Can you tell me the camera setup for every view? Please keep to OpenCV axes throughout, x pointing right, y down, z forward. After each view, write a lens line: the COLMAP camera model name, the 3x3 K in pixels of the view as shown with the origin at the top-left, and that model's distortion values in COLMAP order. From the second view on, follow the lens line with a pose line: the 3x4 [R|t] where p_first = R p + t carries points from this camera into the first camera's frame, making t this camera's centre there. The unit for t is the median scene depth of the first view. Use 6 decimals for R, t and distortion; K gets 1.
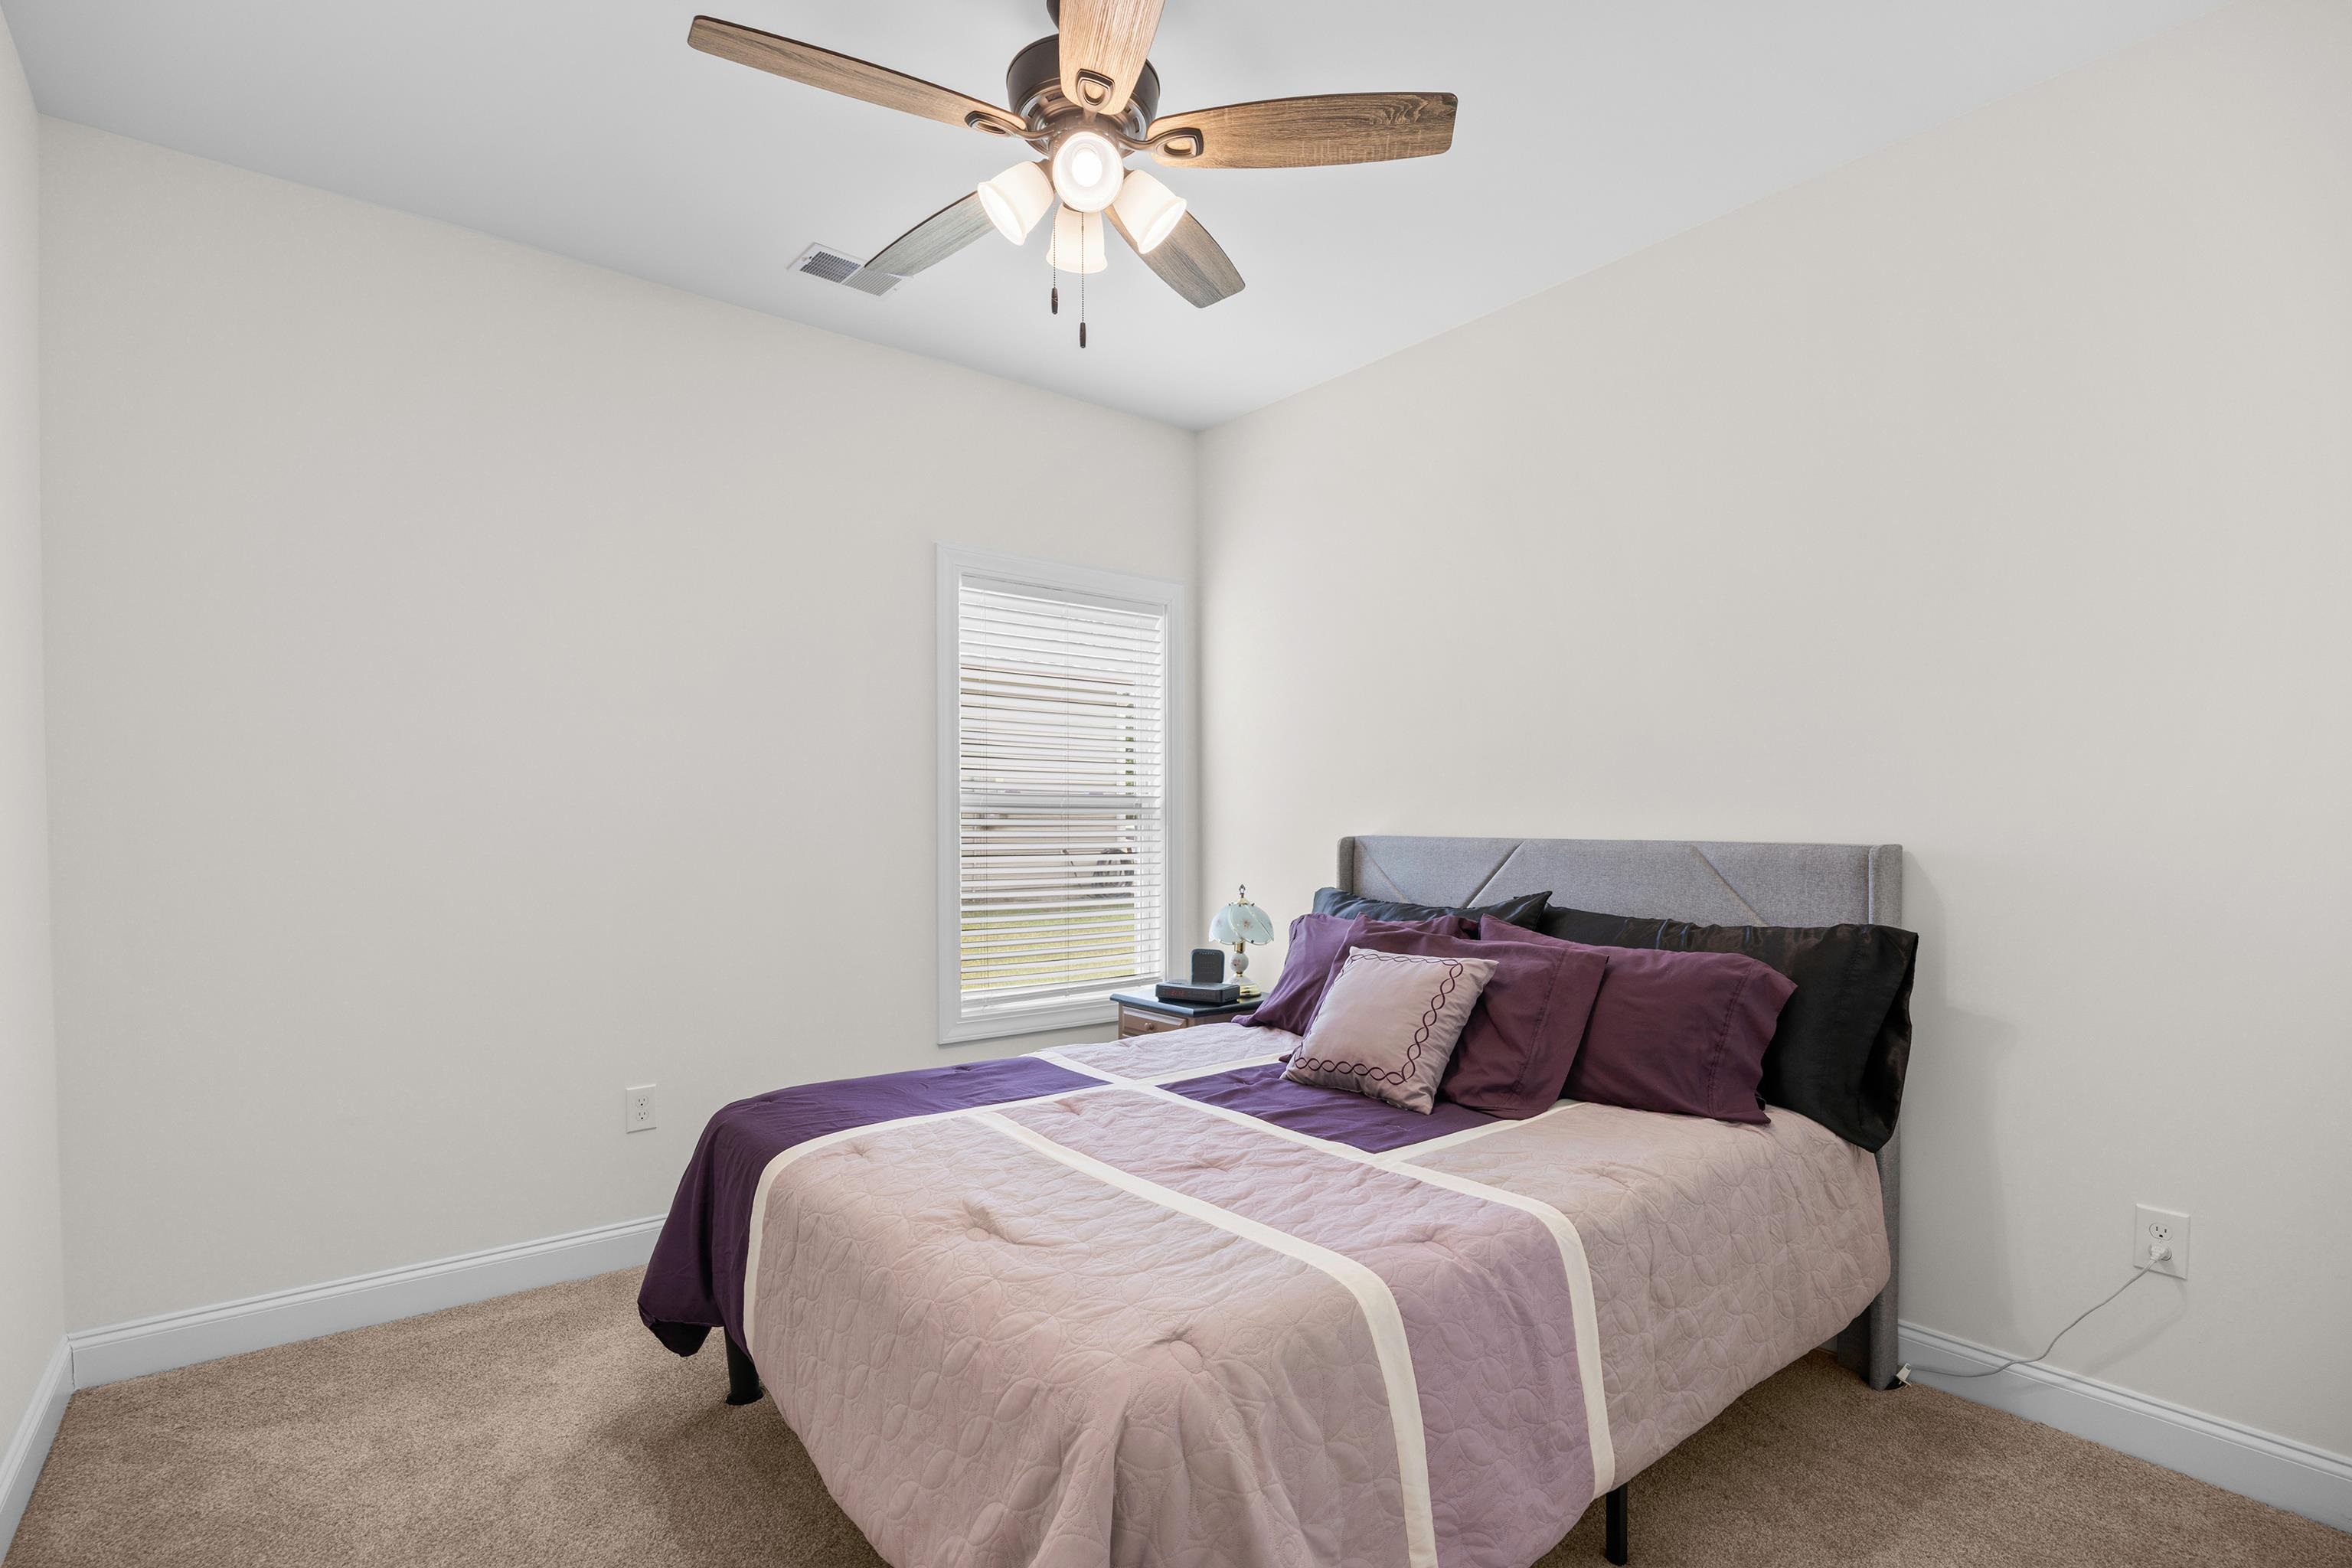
lens RADIAL K [[1103.0, 0, 1177.2], [0, 1103.0, 791.7], [0, 0, 1]] dist [0.002738, 0.000276]
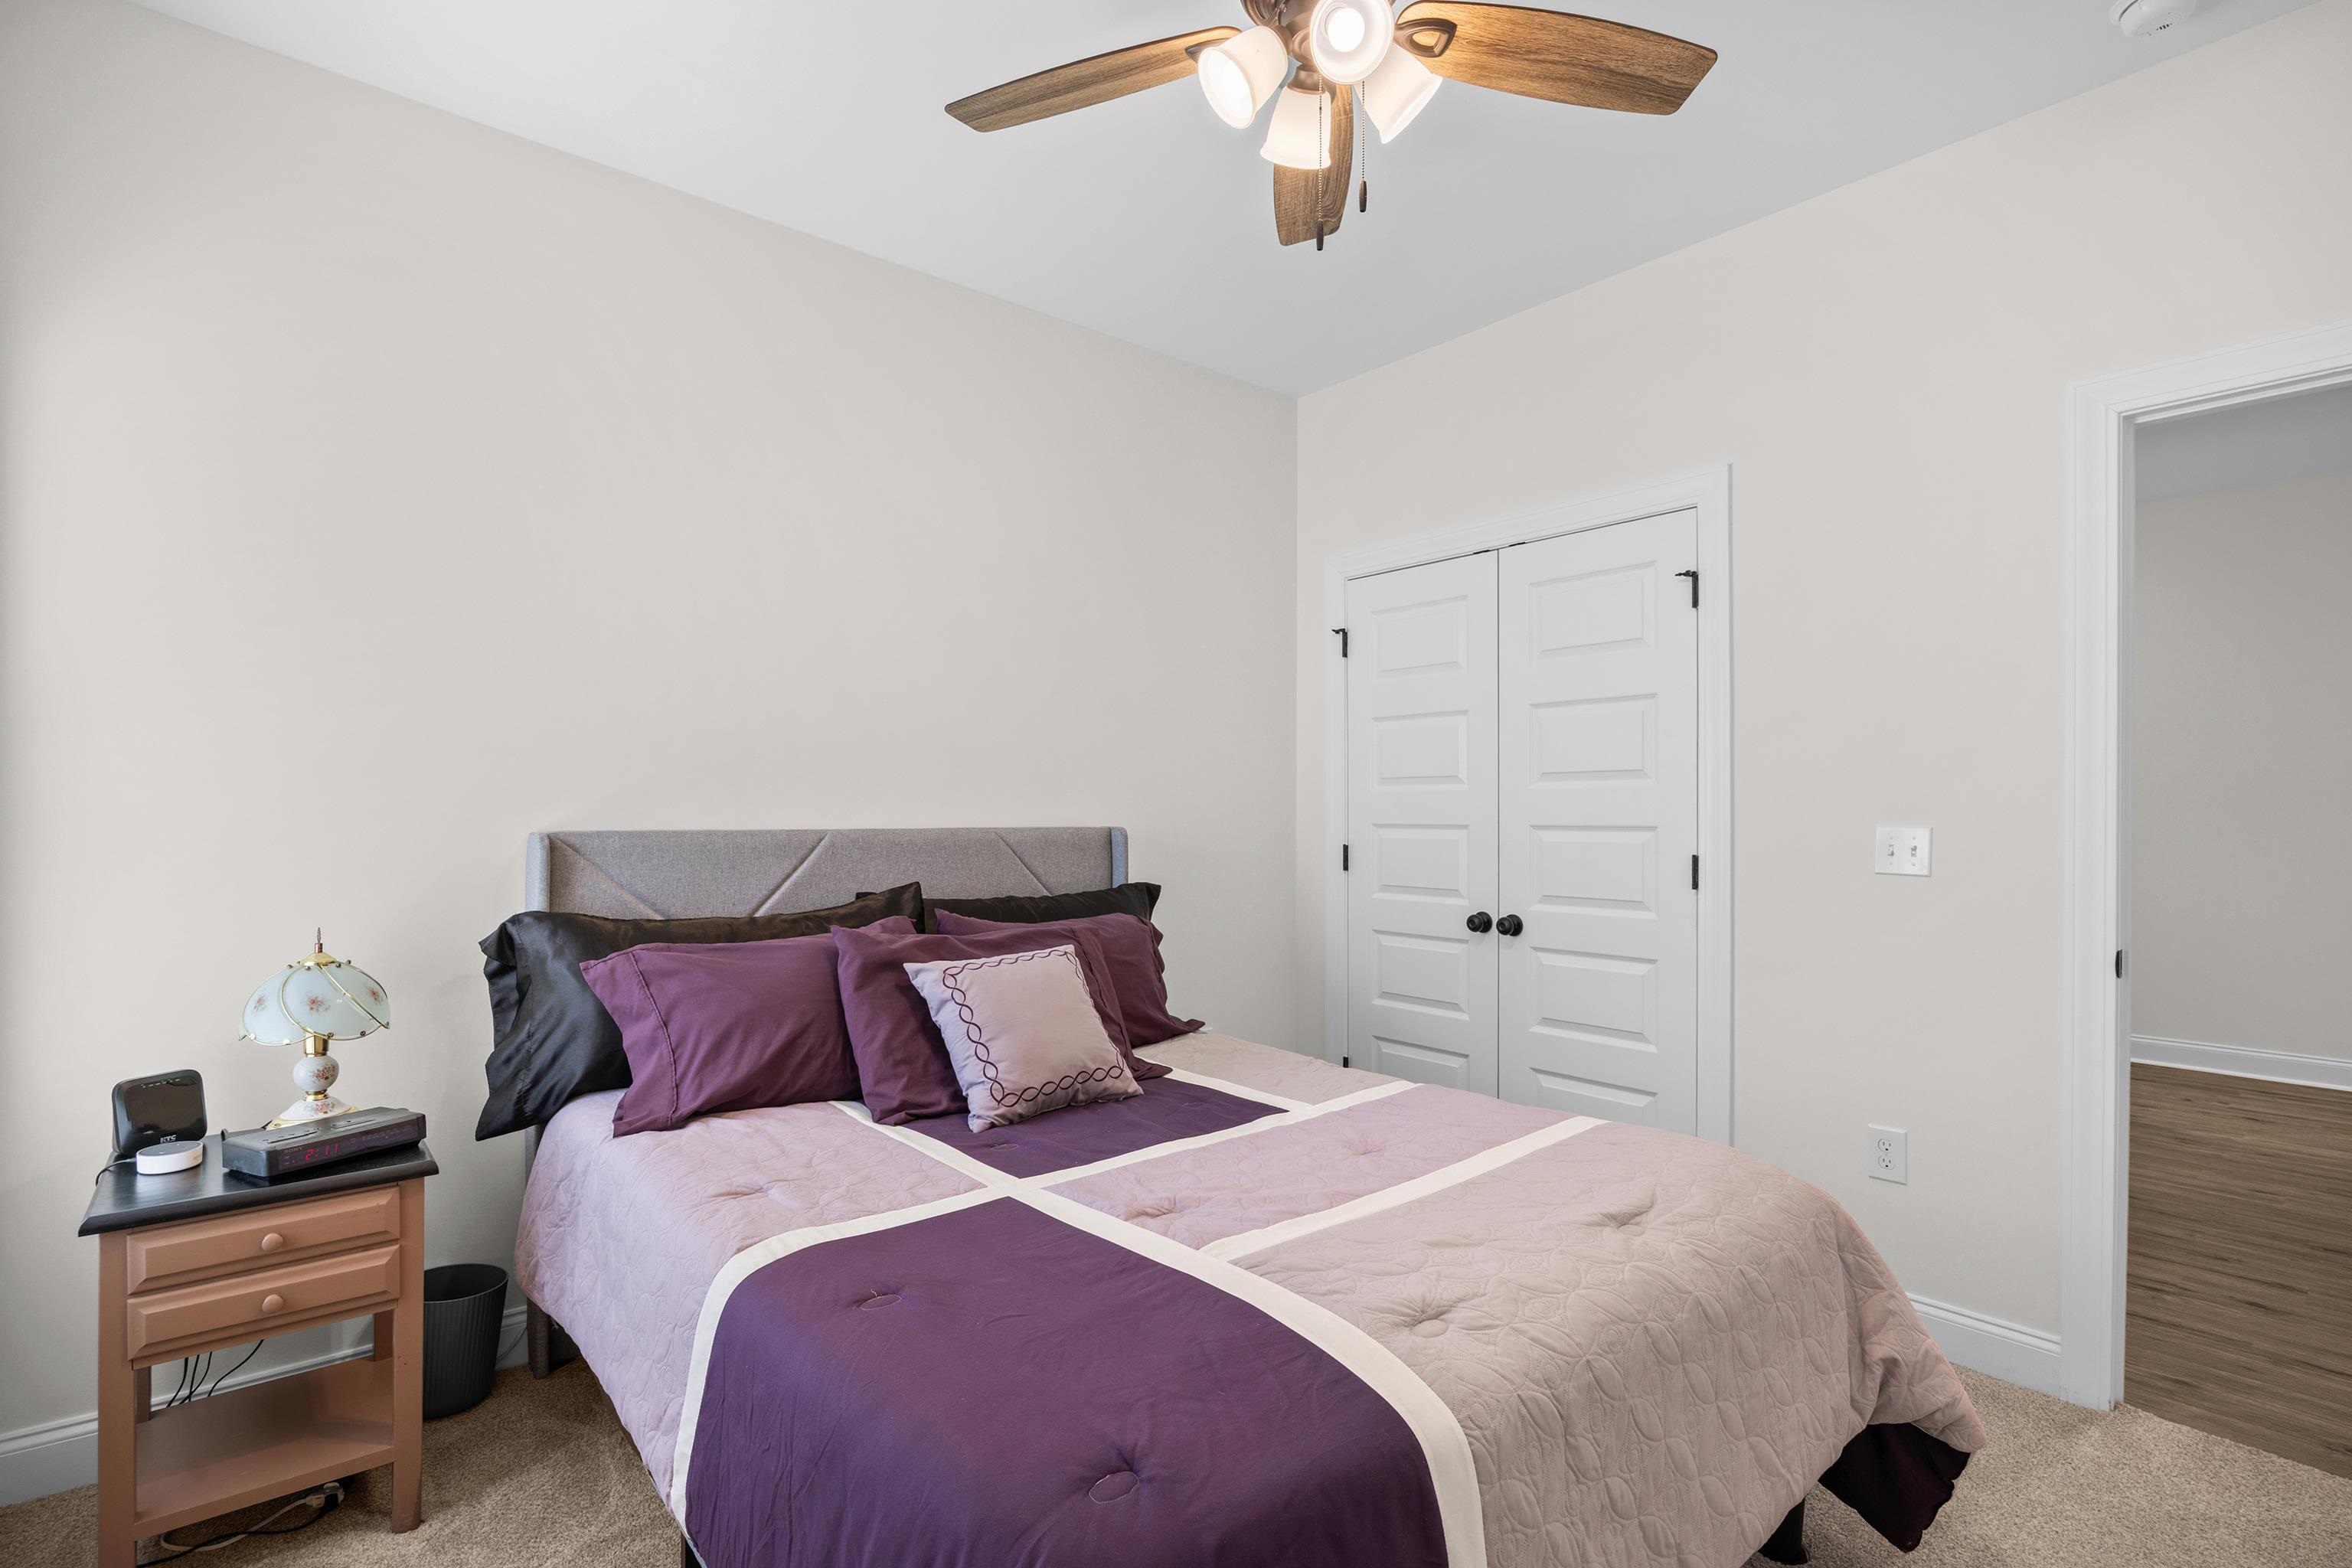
lens RADIAL K [[1103.0, 0, 1170.7], [0, 1103.0, 794.3], [0, 0, 1]] dist [0.002738, 0.000276]
pose [[-0.020331, 0.012523, 0.999715, -0.648433], [-0.028183, 0.999517, -0.013093, 0.019386], [-0.999396, -0.028441, -0.019968, 0.800973]]
